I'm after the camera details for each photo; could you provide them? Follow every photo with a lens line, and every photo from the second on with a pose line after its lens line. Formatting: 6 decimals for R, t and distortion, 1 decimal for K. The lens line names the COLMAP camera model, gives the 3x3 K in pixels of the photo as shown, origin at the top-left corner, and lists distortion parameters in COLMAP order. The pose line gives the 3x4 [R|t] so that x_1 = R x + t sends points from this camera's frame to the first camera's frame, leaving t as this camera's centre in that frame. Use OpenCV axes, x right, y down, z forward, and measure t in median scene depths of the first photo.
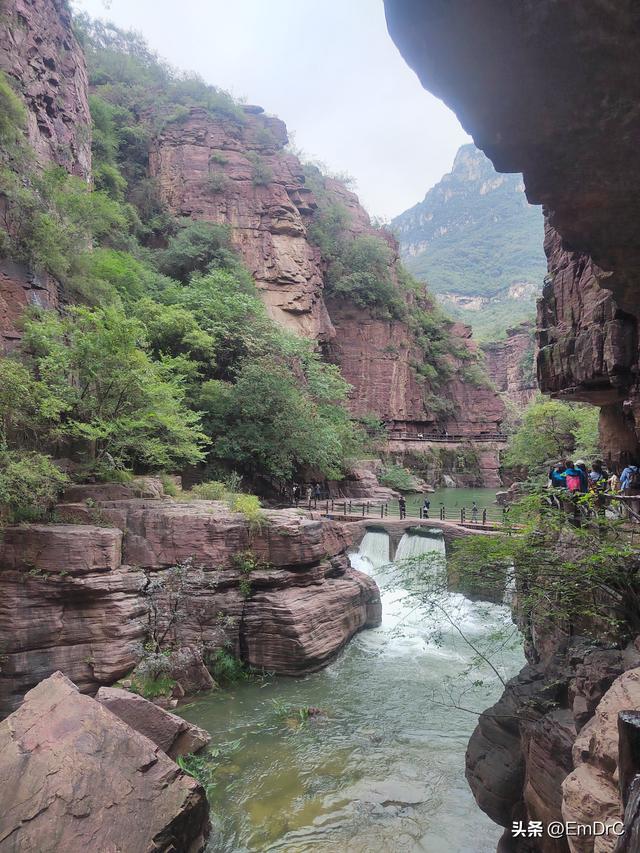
lens RADIAL K [[578.4, 0, 323.3], [0, 578.4, 419.9], [0, 0, 1]] dist [0.049675, -0.042956]
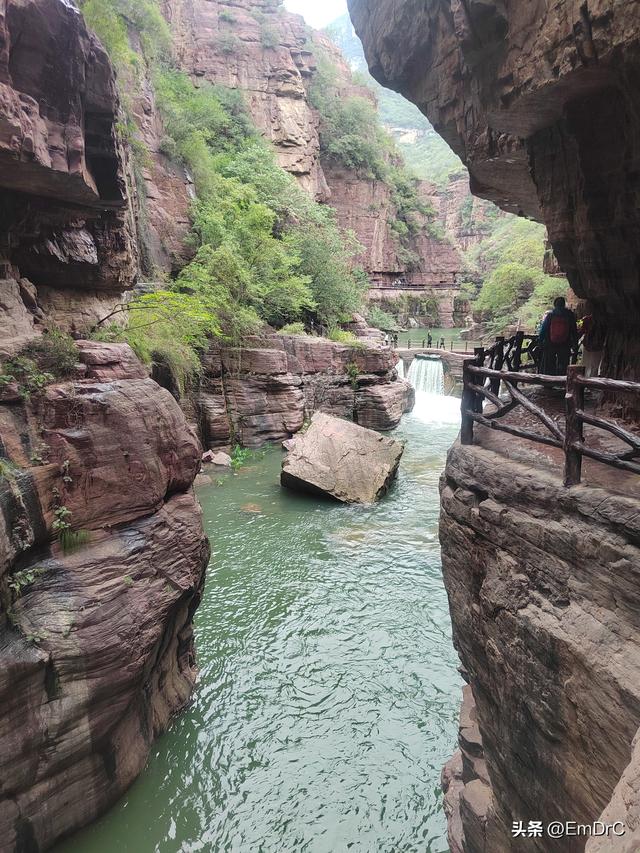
lens RADIAL K [[586.6, 0, 320.0], [0, 586.6, 426.5], [0, 0, 1]] dist [0.051575, -0.060578]
pose [[0.990700, -0.027858, 0.133180, -0.247048], [-0.009591, 0.962082, 0.272592, -0.034307], [-0.135724, -0.271335, 0.952867, -0.358712]]
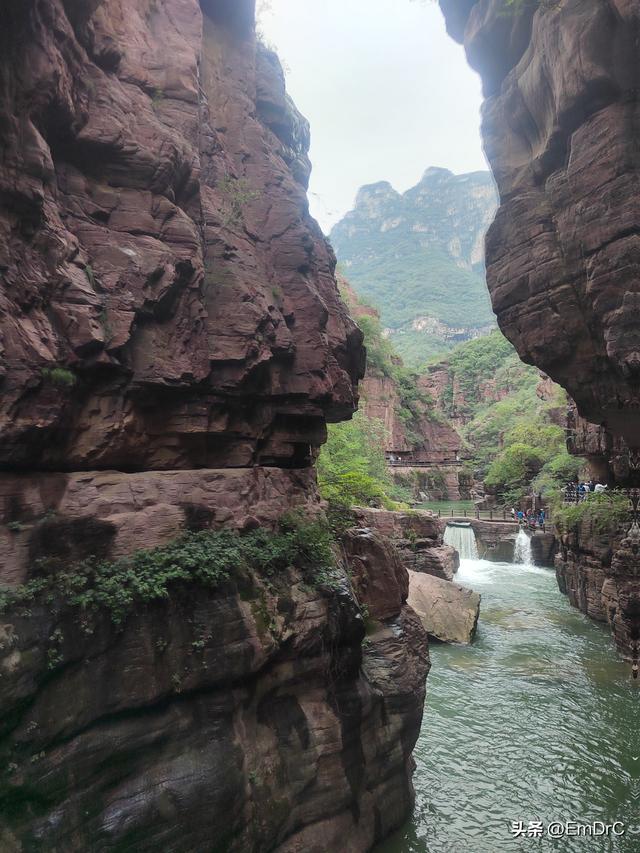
lens RADIAL K [[588.7, 0, 284.2], [0, 588.7, 415.6], [0, 0, 1]] dist [0.007779, -0.001788]
pose [[0.993012, -0.003504, 0.117957, -0.428618], [0.008297, 0.999159, -0.040163, -0.045719], [-0.117717, 0.040861, 0.992206, -0.519287]]
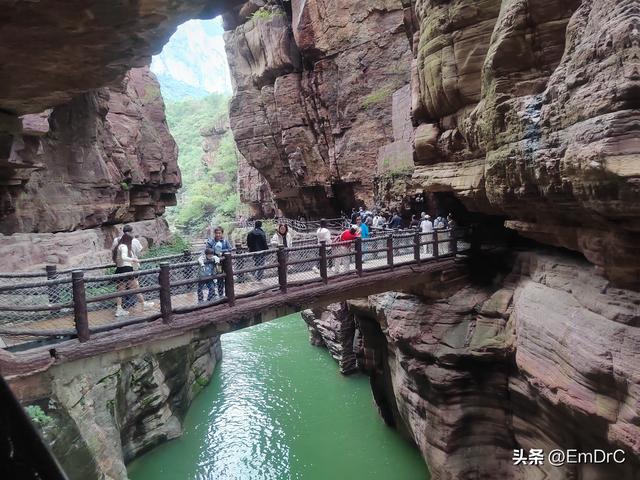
lens RADIAL K [[433.9, 0, 320.0], [0, 433.9, 240.0], [0, 0, 1]] dist [0.049675, -0.042956]
pose [[0.682324, -0.112627, 0.722322, -0.640396], [0.028329, 0.991392, 0.127822, -0.065490], [-0.730500, -0.066753, 0.679642, -0.681073]]
